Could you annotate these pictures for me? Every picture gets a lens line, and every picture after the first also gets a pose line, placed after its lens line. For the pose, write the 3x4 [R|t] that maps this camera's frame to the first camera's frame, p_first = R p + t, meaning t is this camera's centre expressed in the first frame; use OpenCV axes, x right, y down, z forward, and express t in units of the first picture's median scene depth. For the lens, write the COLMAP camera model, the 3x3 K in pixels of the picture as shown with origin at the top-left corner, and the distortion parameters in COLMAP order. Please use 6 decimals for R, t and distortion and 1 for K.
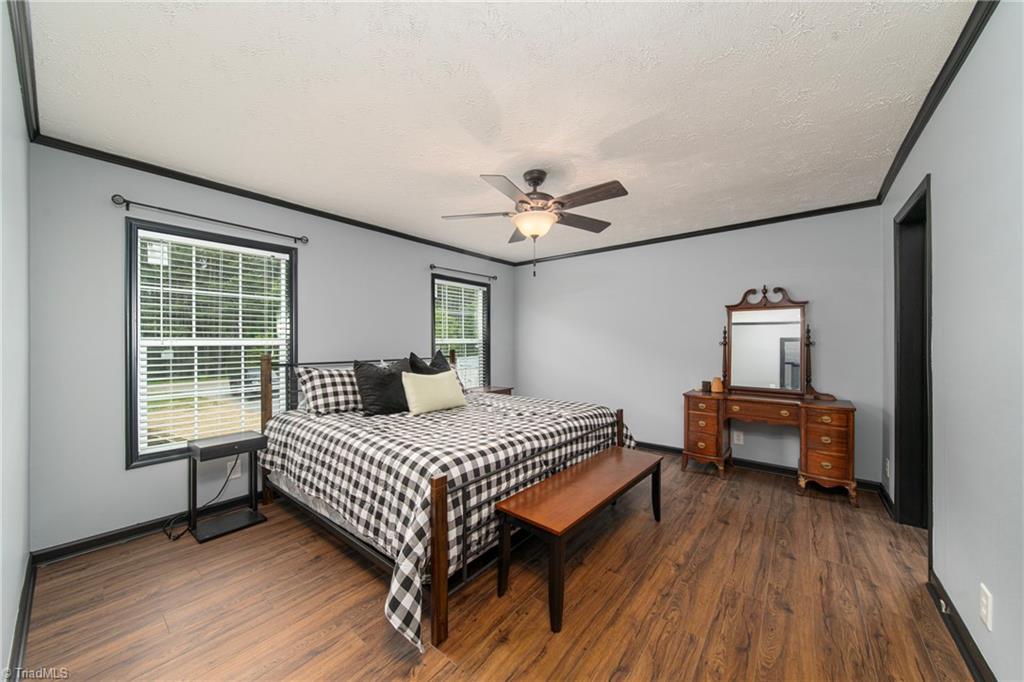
lens RADIAL K [[358.4, 0, 509.4], [0, 358.4, 338.9], [0, 0, 1]] dist [0.000752, -0.000618]
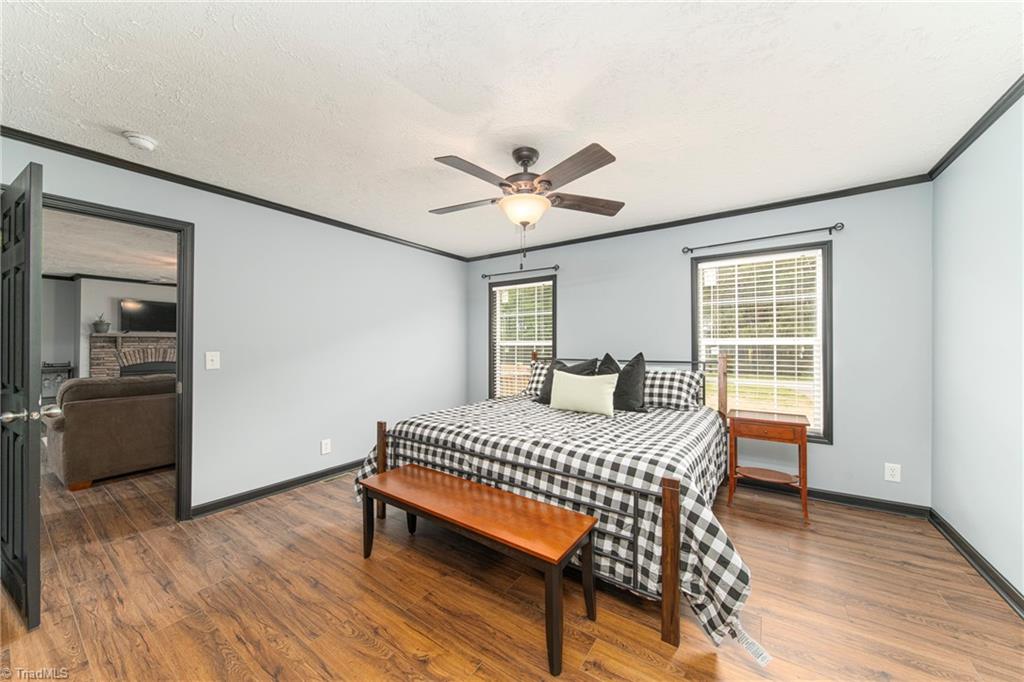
lens RADIAL K [[358.4, 0, 517.4], [0, 358.4, 344.3], [0, 0, 1]] dist [0.000752, -0.000618]
pose [[0.083746, 0.003862, -0.996480, 0.968016], [0.014511, 0.999882, 0.005095, 0.006322], [0.996381, -0.014886, 0.083680, 0.925420]]
